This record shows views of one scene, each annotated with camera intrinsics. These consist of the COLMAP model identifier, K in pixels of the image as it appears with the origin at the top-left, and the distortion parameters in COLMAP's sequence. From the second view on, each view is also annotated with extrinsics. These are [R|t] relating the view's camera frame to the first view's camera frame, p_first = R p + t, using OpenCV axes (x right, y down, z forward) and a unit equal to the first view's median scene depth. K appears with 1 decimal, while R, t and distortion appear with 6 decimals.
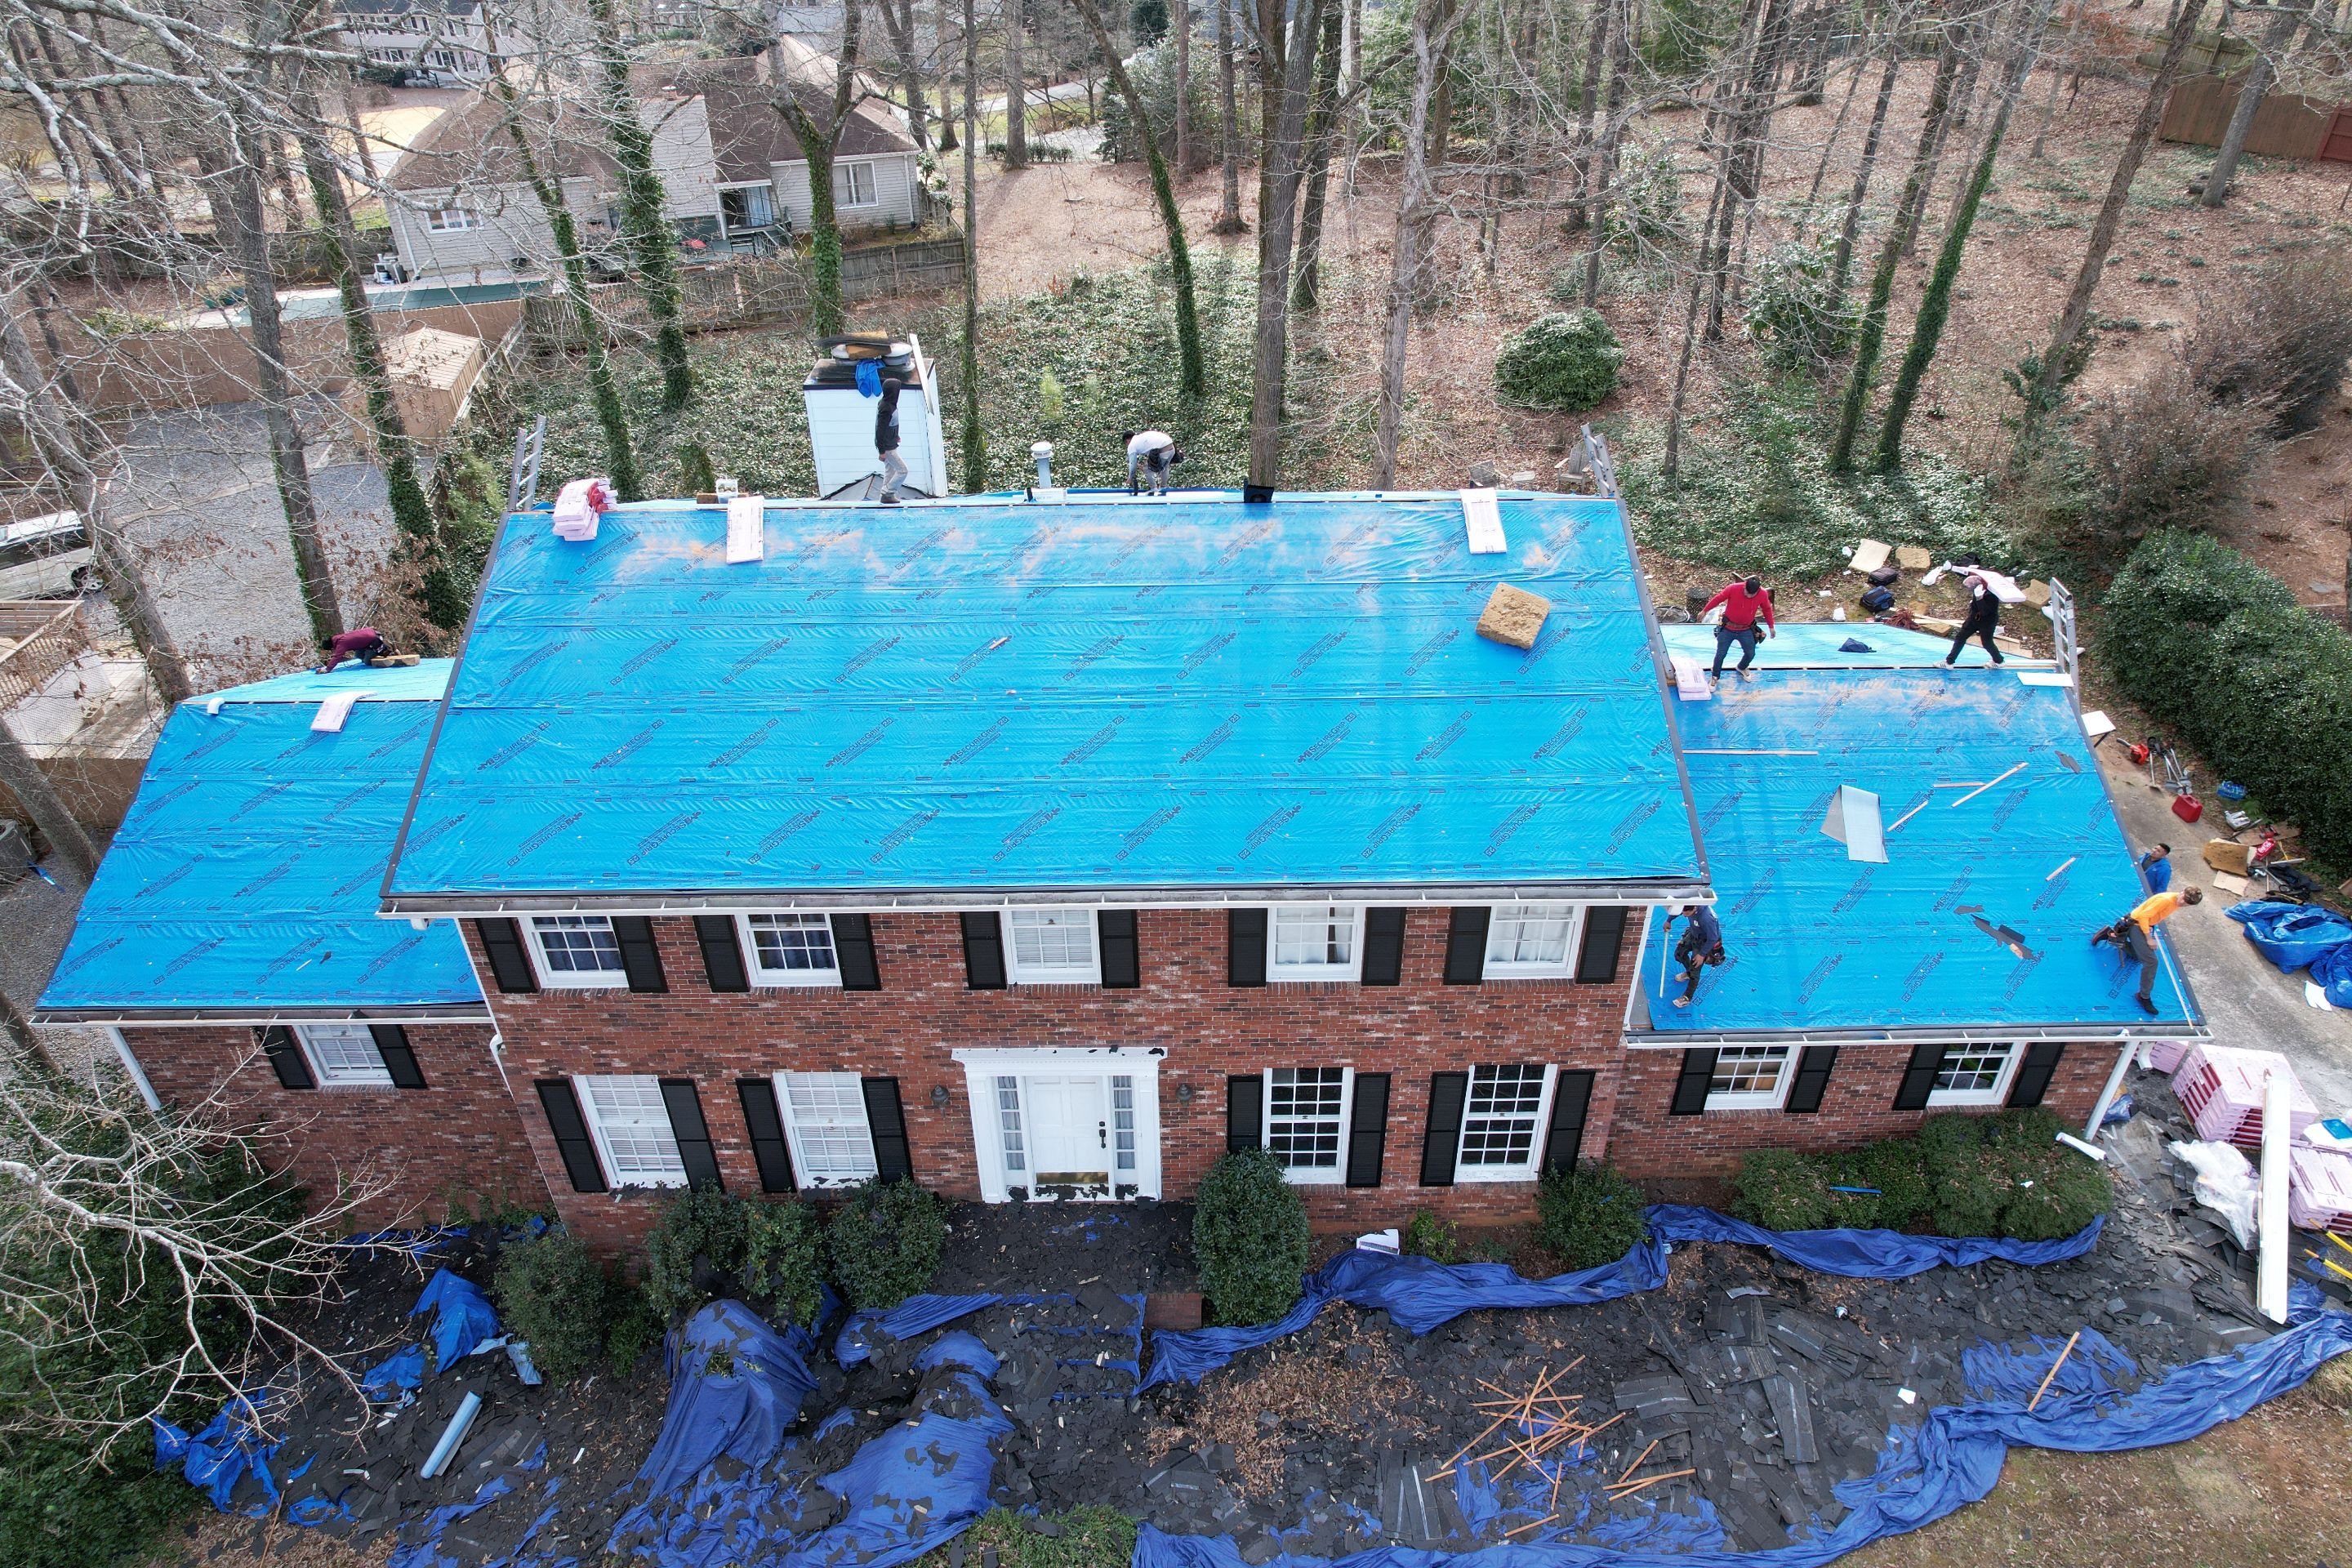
lens RADIAL K [[1487.6, 0, 1187.2], [0, 1487.6, 778.8], [0, 0, 1]] dist [-0.080286, 0.073104]
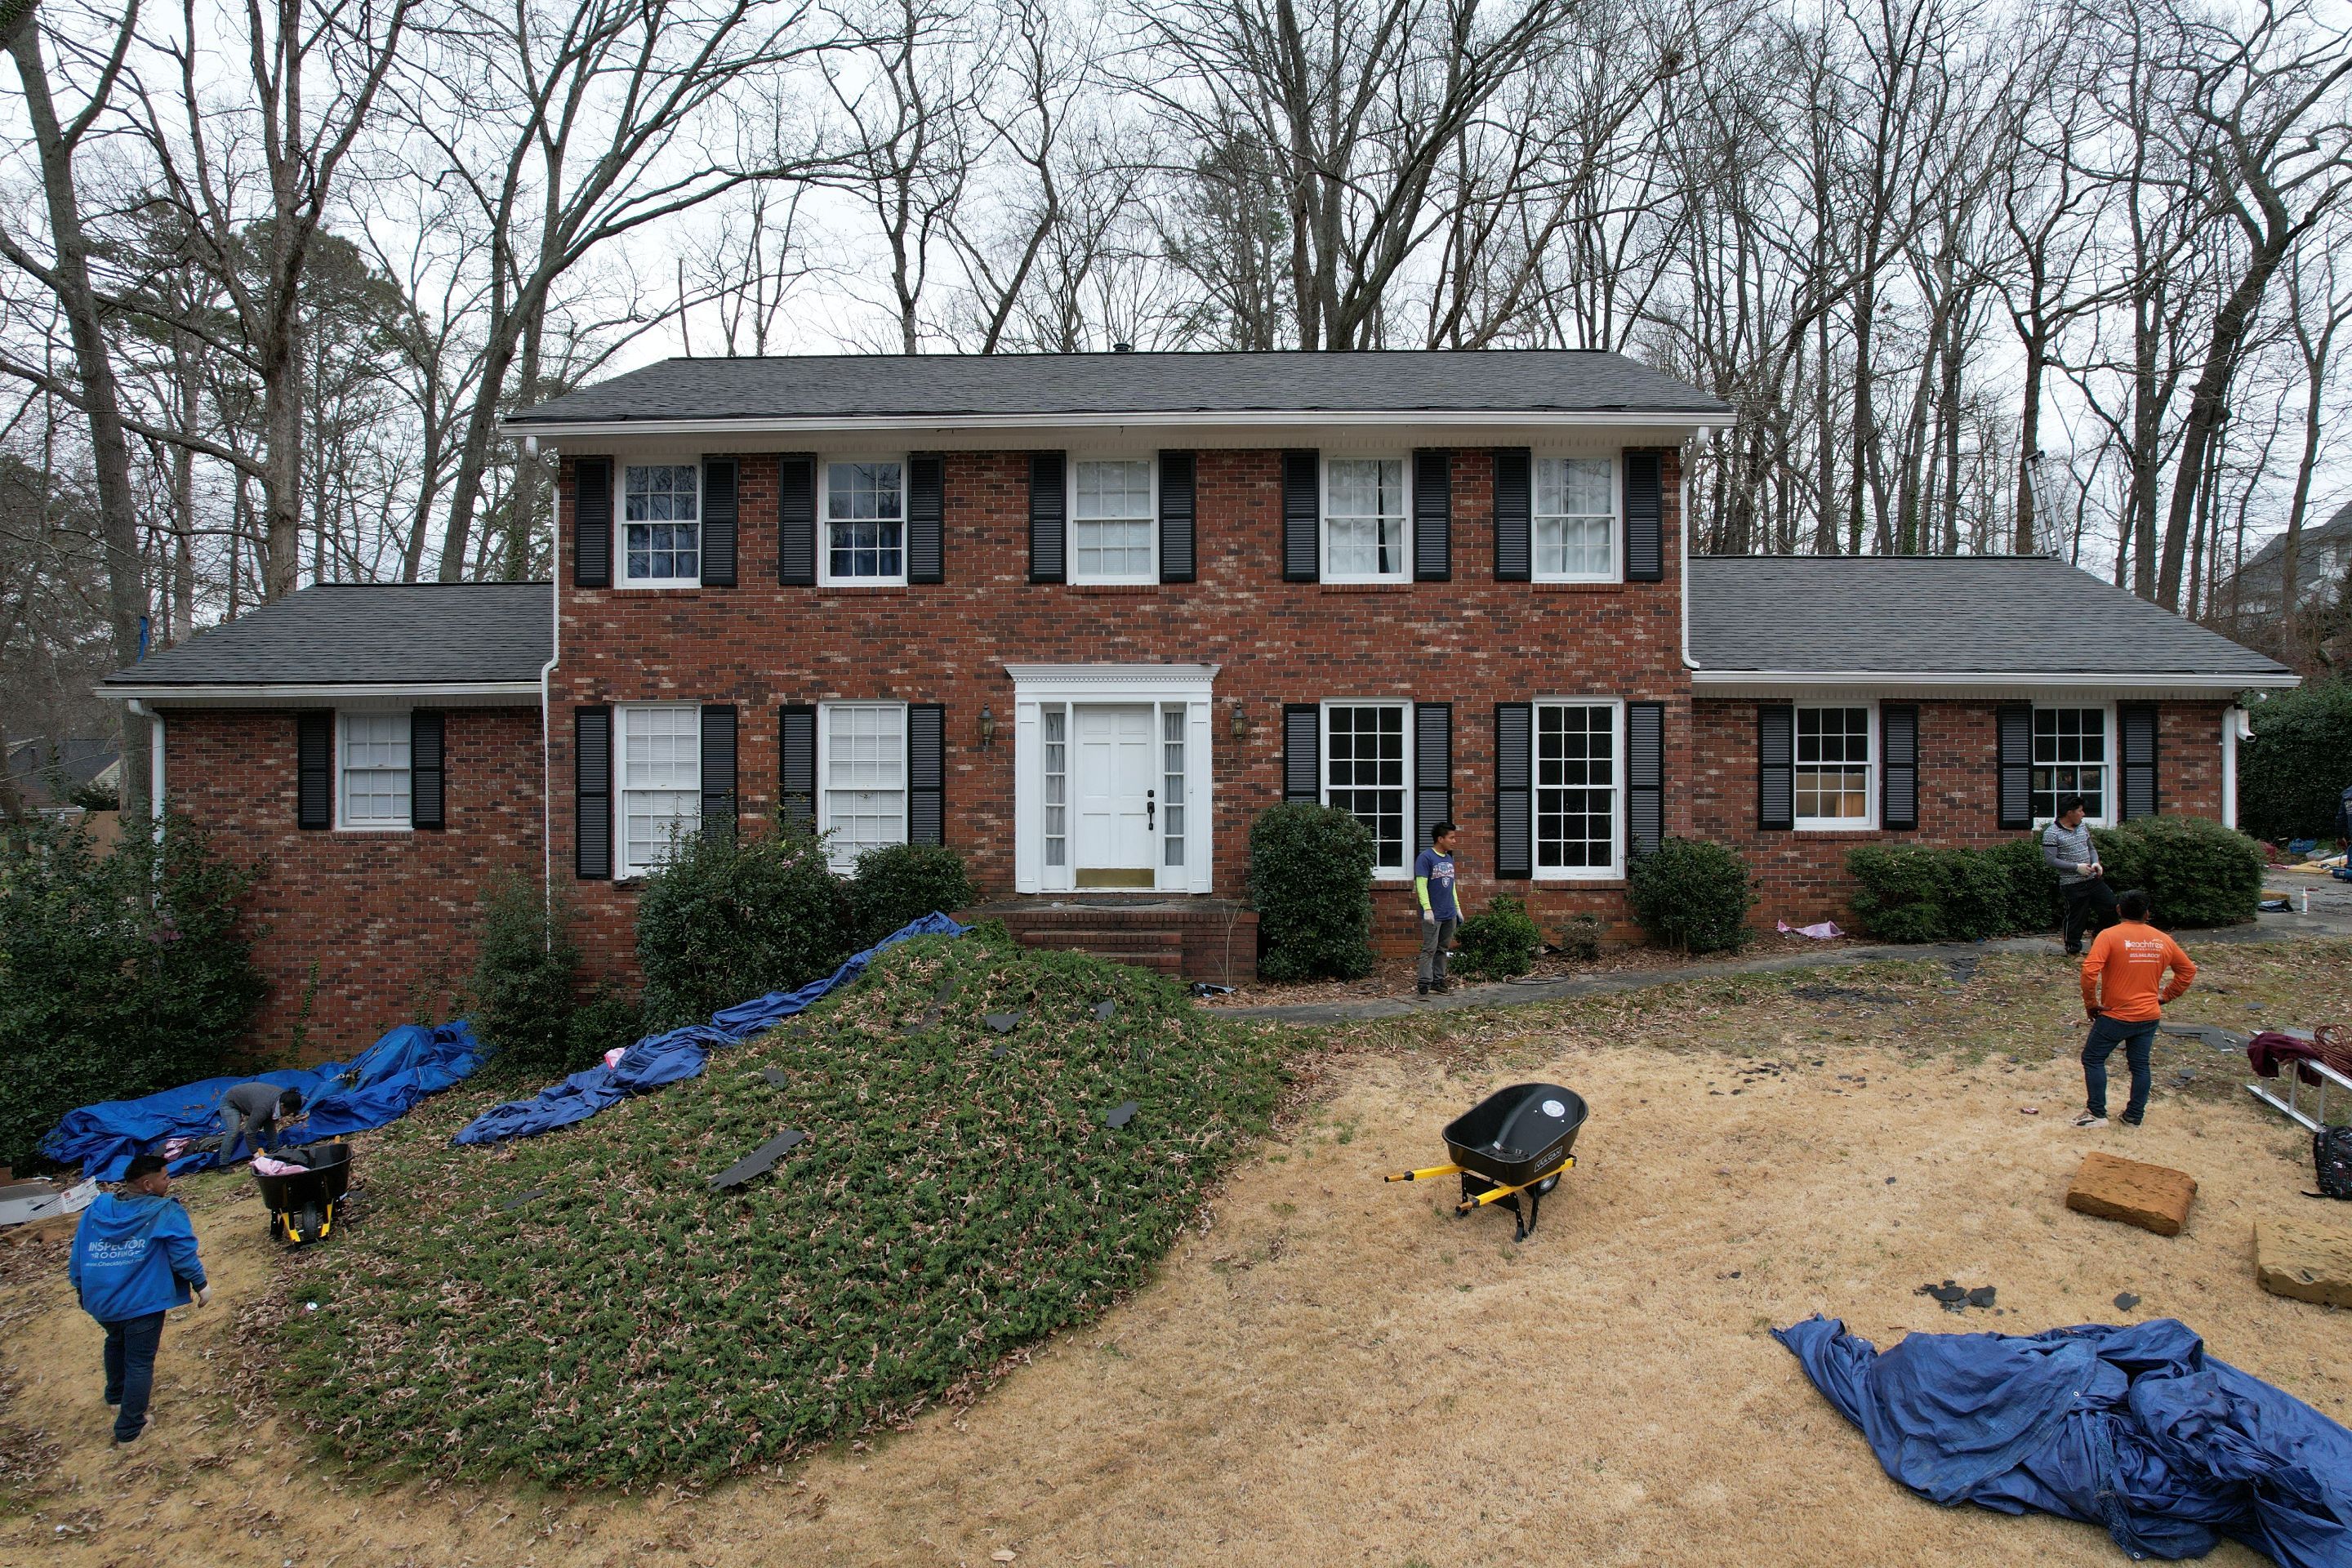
lens RADIAL K [[1487.6, 0, 1187.2], [0, 1487.6, 778.8], [0, 0, 1]] dist [-0.080286, 0.073104]
pose [[0.999557, 0.007368, -0.028844, -0.007209], [-0.022130, 0.831987, -0.554353, 0.765202], [0.019913, 0.554746, 0.831782, 0.210853]]
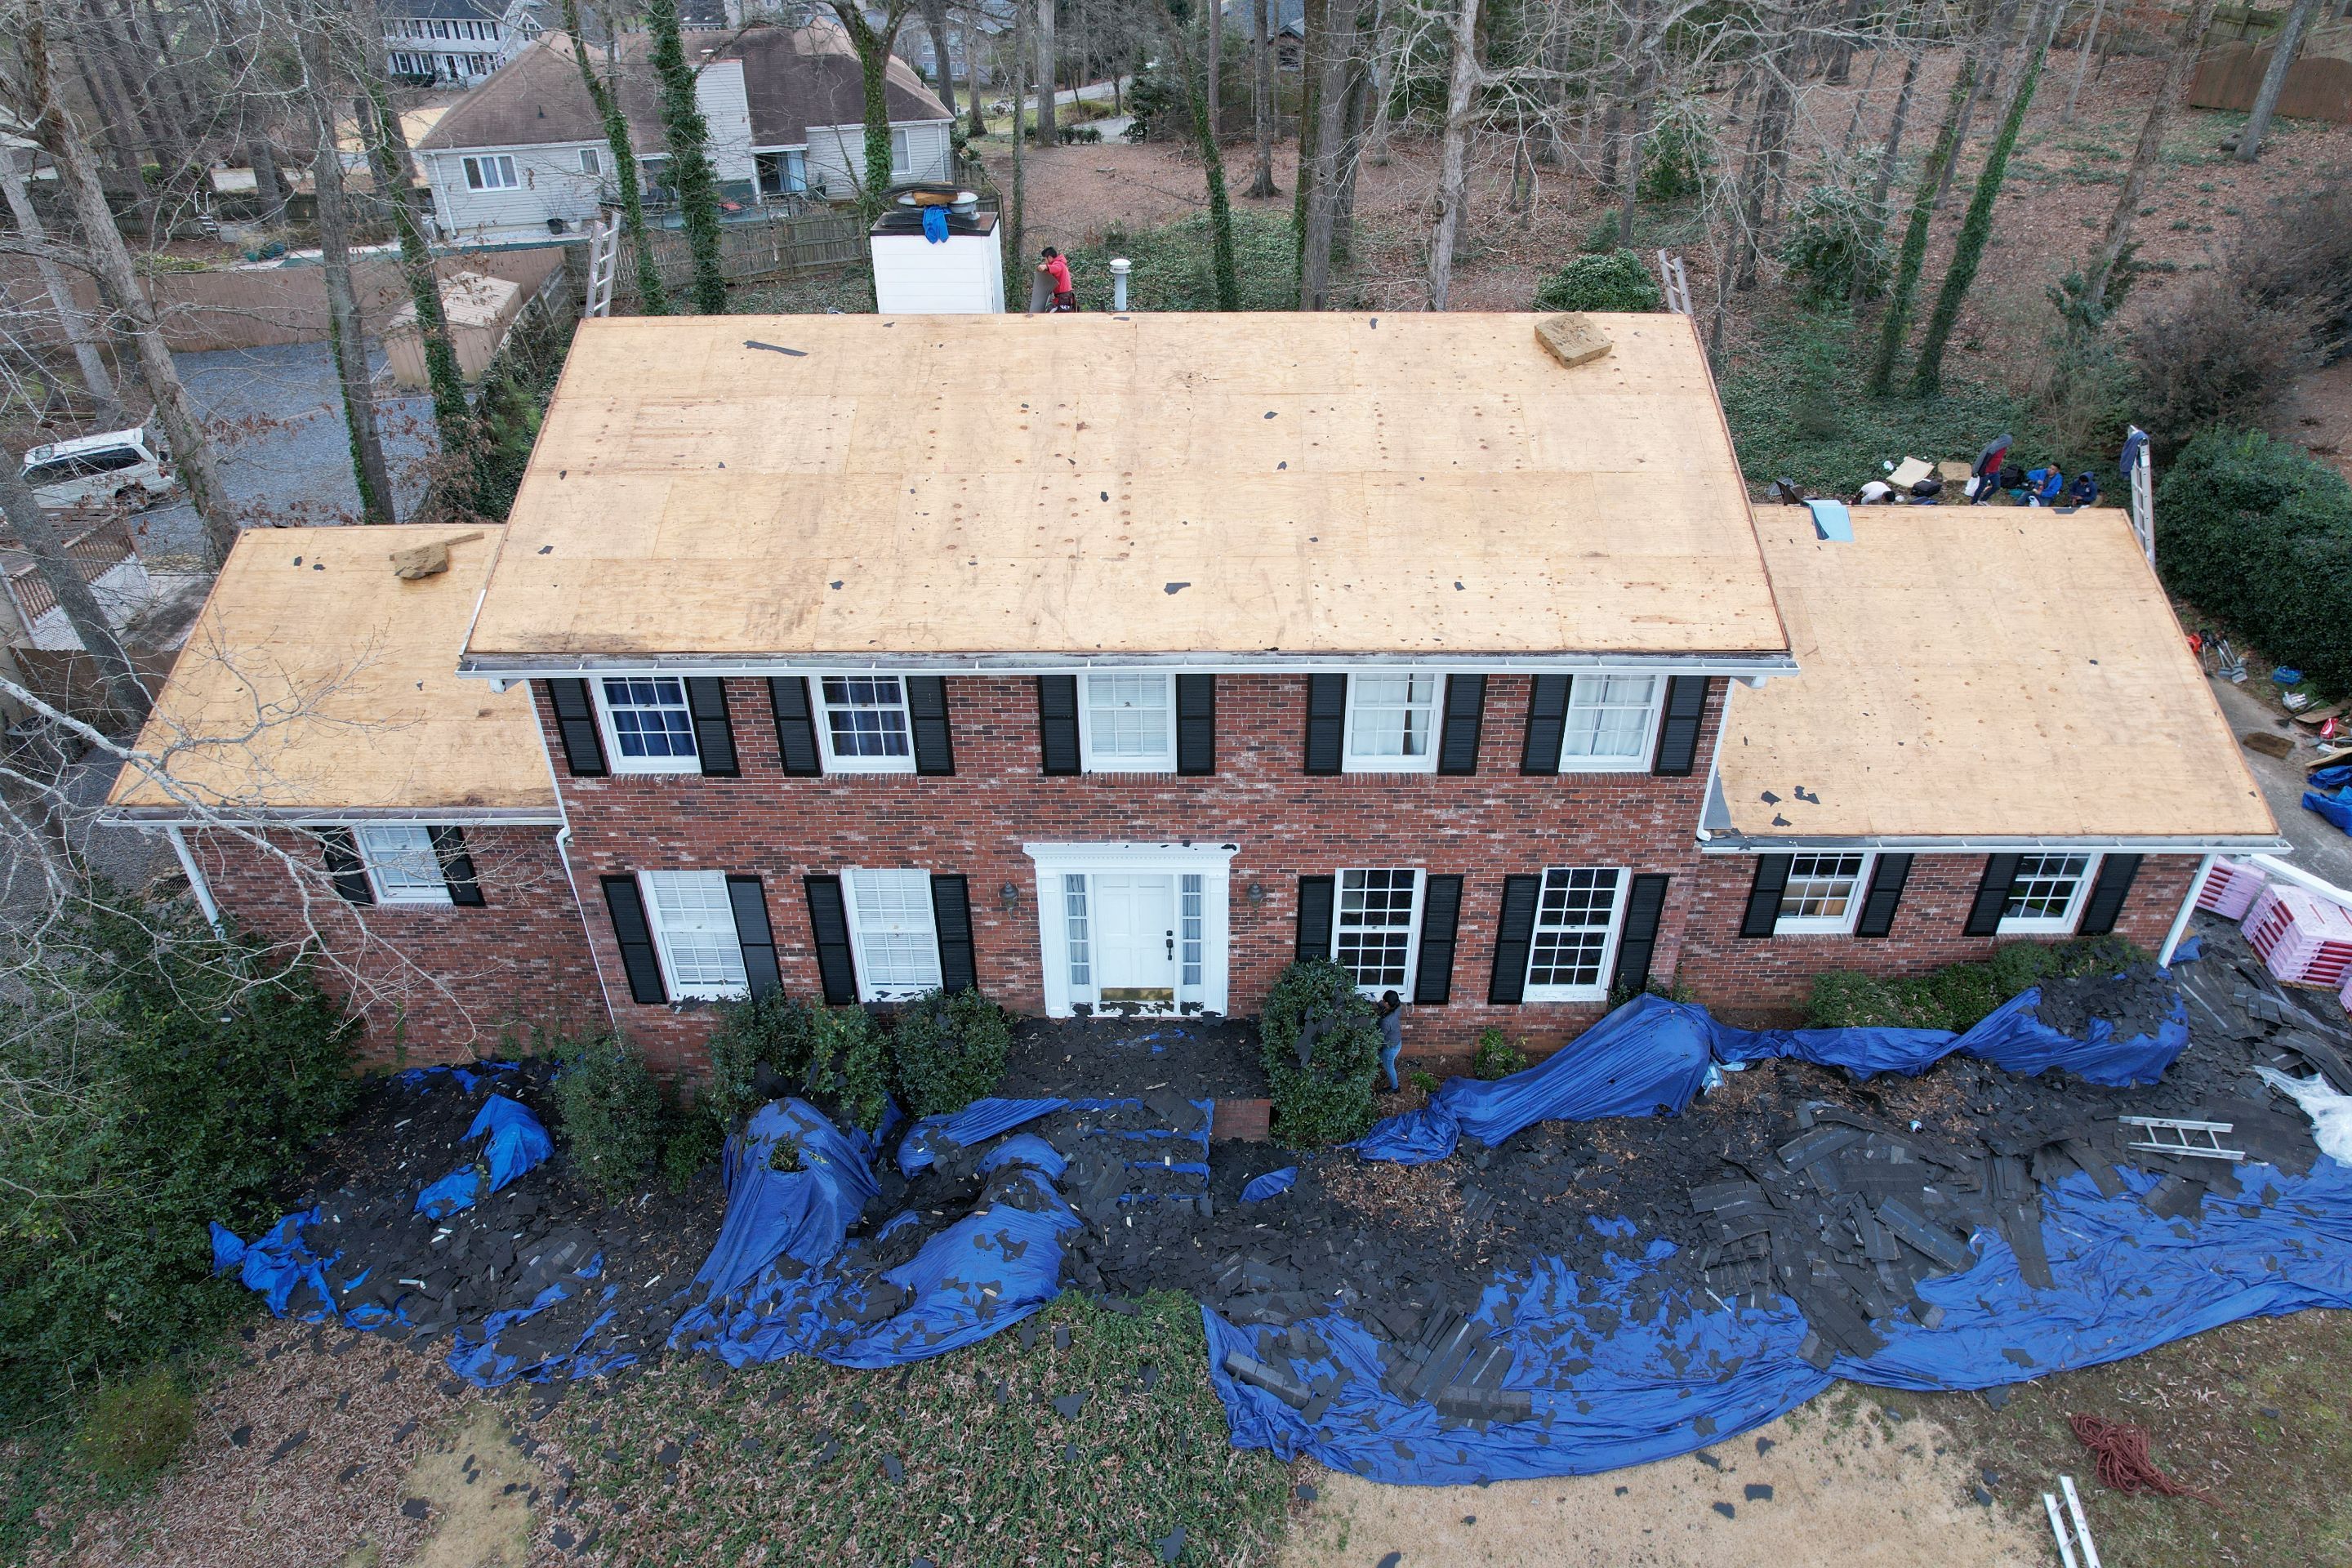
lens RADIAL K [[1487.6, 0, 1187.2], [0, 1487.6, 778.8], [0, 0, 1]] dist [-0.080286, 0.073104]
pose [[0.999945, 0.009632, -0.004164, -0.043378], [-0.009717, 0.999739, -0.020689, 0.153124], [0.003964, 0.020728, 0.999777, 0.003825]]
